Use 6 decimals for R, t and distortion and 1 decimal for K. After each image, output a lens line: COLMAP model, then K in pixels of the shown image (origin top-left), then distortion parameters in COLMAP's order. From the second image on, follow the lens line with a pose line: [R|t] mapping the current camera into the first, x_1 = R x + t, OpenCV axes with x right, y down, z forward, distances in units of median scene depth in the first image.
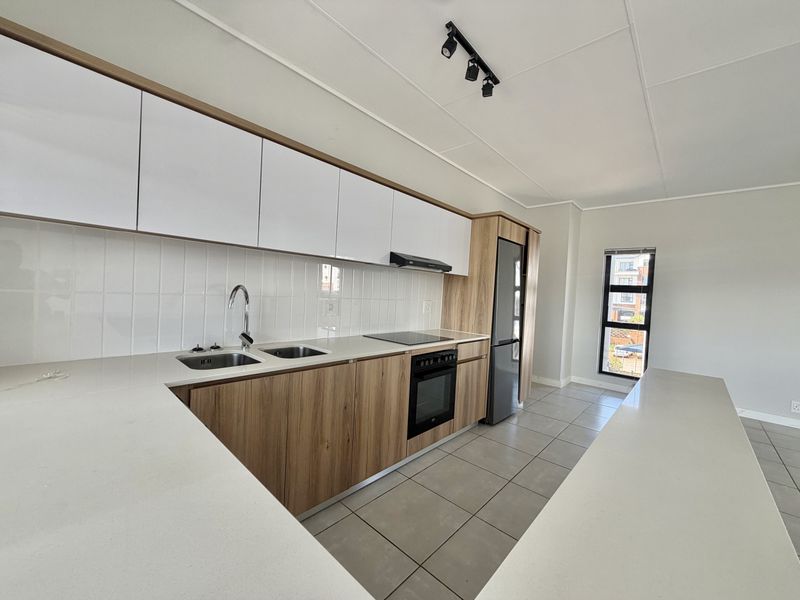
lens RADIAL K [[316.8, 0, 398.2], [0, 316.8, 298.6], [0, 0, 1]] dist [-0.000627, -0.000324]
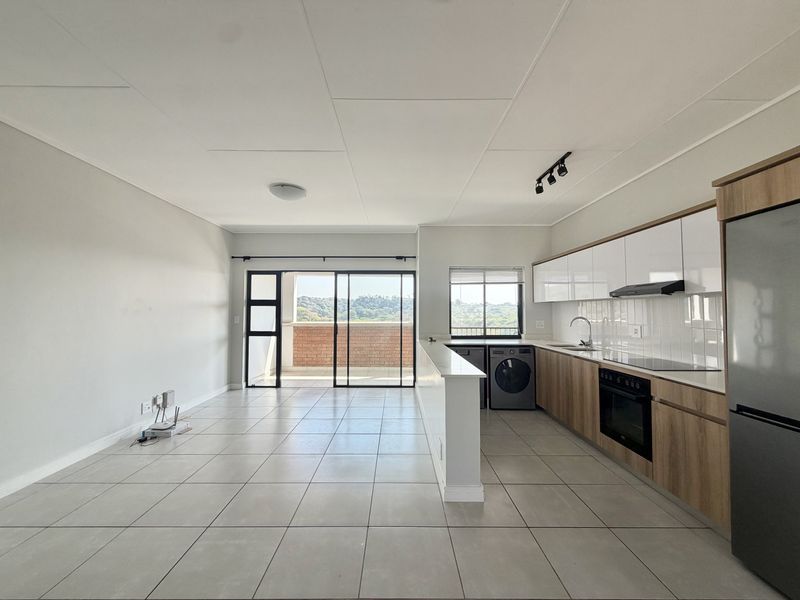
lens RADIAL K [[316.8, 0, 397.9], [0, 316.8, 300.7], [0, 0, 1]] dist [-0.000627, -0.000324]
pose [[-0.730143, -0.082417, -0.678305, 1.420663], [-0.060262, 0.996598, -0.056223, 0.030065], [0.680631, -0.000175, -0.732626, 1.263760]]
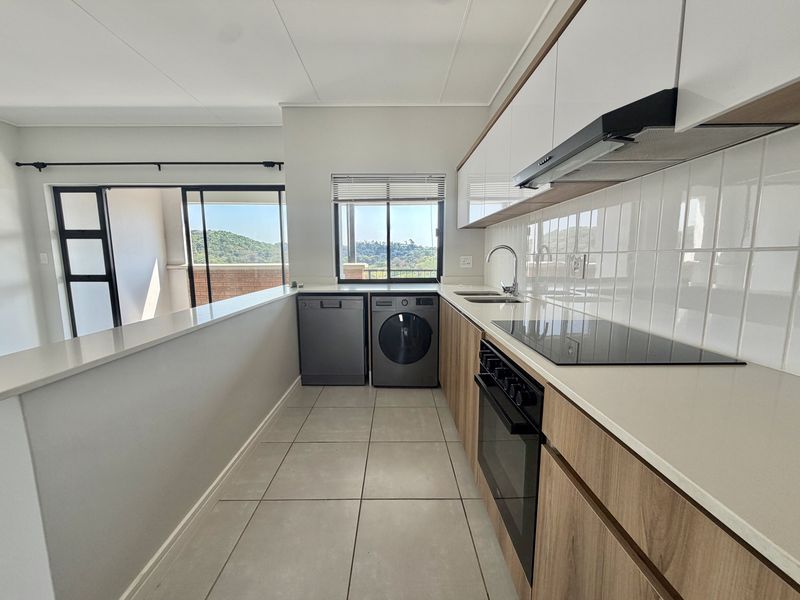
lens RADIAL K [[316.8, 0, 398.2], [0, 316.8, 300.1], [0, 0, 1]] dist [-0.000627, -0.000324]
pose [[-0.726862, 0.035313, -0.685875, 0.547403], [-0.055077, 0.992463, 0.109466, 0.042880], [0.684571, 0.117343, -0.719440, 1.209050]]
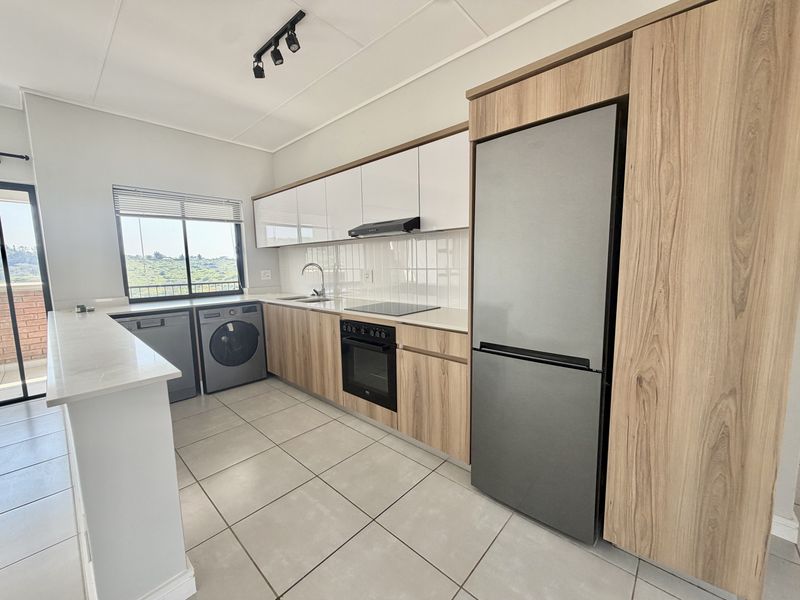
lens RADIAL K [[316.8, 0, 394.7], [0, 316.8, 299.9], [0, 0, 1]] dist [-0.000627, -0.000324]
pose [[0.002510, 0.057437, -0.998346, 1.056764], [-0.004193, 0.998341, 0.057426, 0.045560], [0.999988, 0.004042, 0.002747, 1.078663]]
